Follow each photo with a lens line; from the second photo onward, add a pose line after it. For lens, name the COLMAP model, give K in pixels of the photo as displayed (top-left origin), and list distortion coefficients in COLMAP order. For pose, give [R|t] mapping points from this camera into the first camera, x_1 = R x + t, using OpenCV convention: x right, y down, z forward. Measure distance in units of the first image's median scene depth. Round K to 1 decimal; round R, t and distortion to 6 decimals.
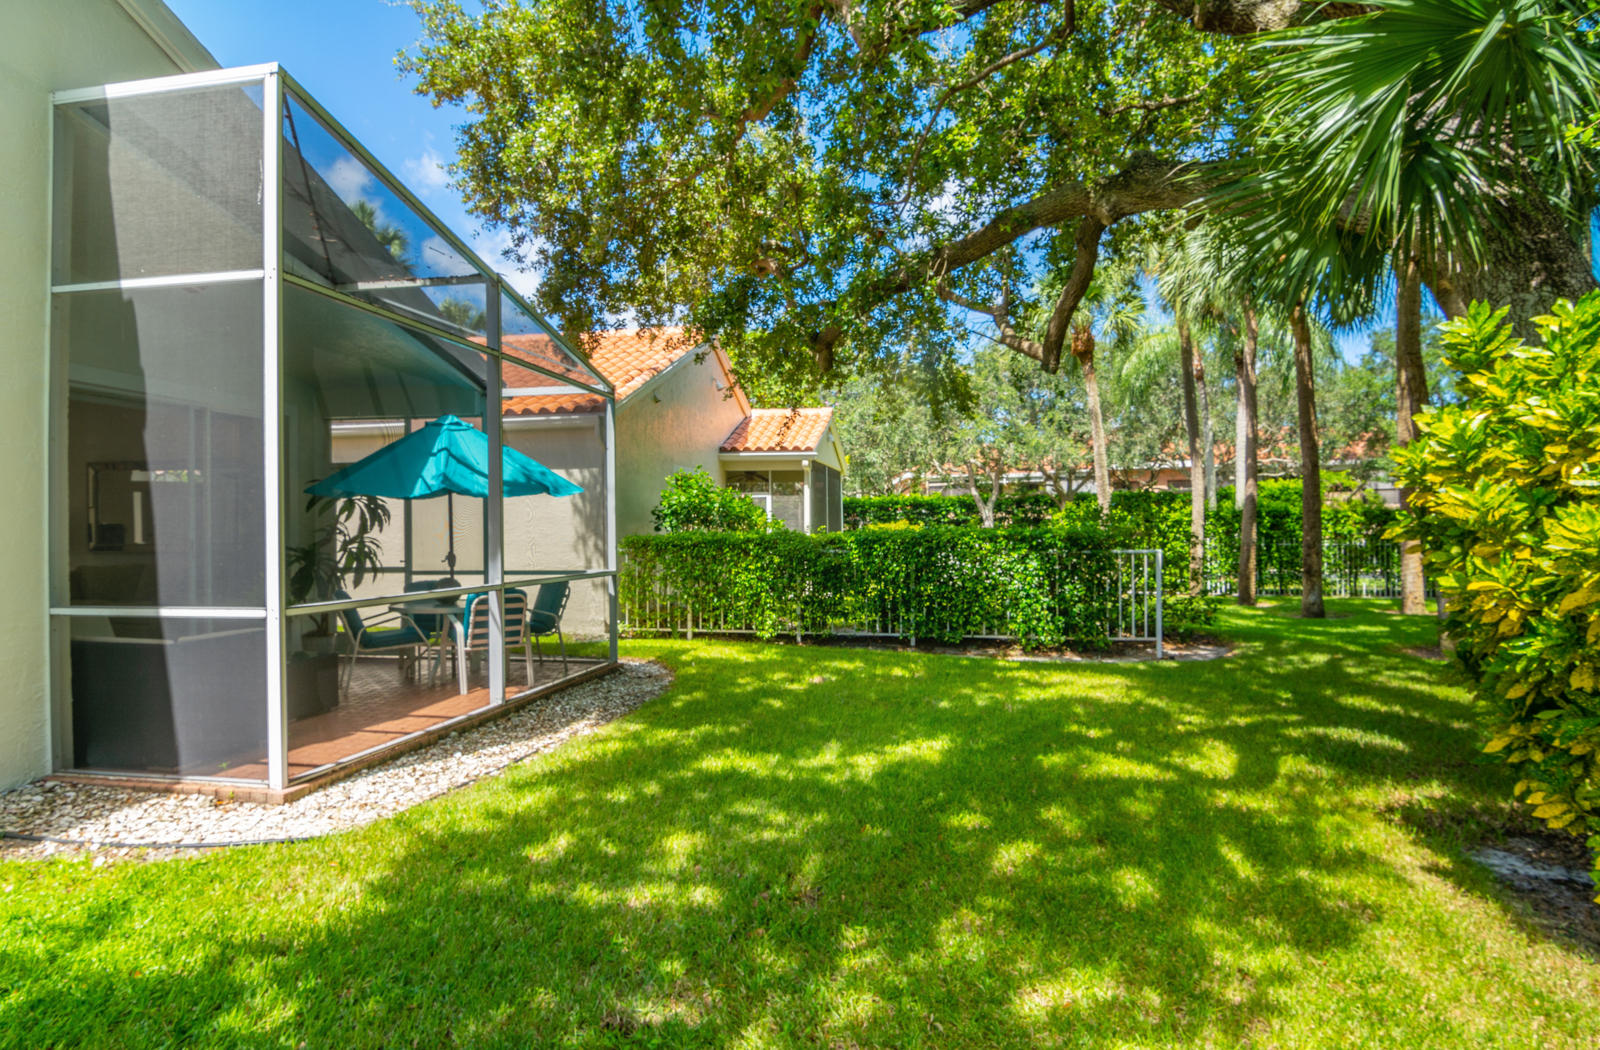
lens RADIAL K [[908.6, 0, 800.0], [0, 908.6, 525.0], [0, 0, 1]] dist [0.000422, -0.022149]
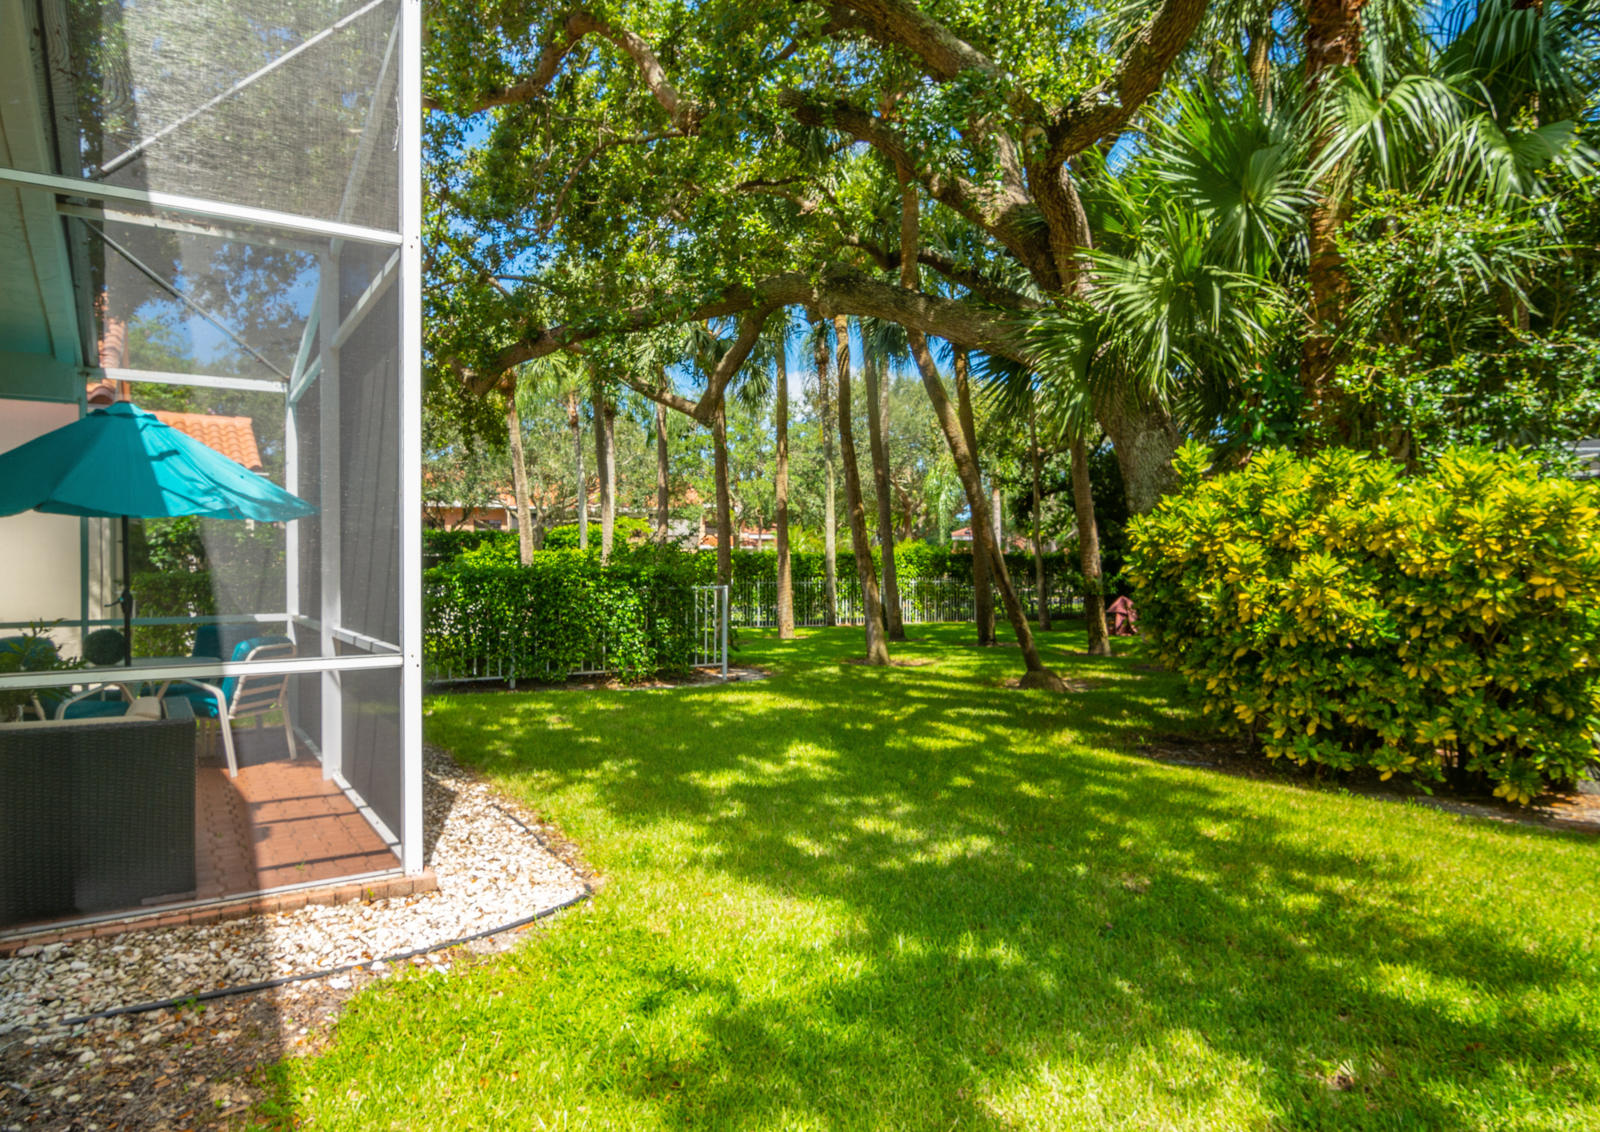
lens RADIAL K [[965.6, 0, 800.0], [0, 965.6, 566.0], [0, 0, 1]] dist [0.001916, 0.000018]
pose [[0.712491, 0.009950, 0.701610, -1.098873], [-0.009850, 0.999943, -0.004178, 0.015252], [-0.701612, -0.003934, 0.712549, 0.161445]]
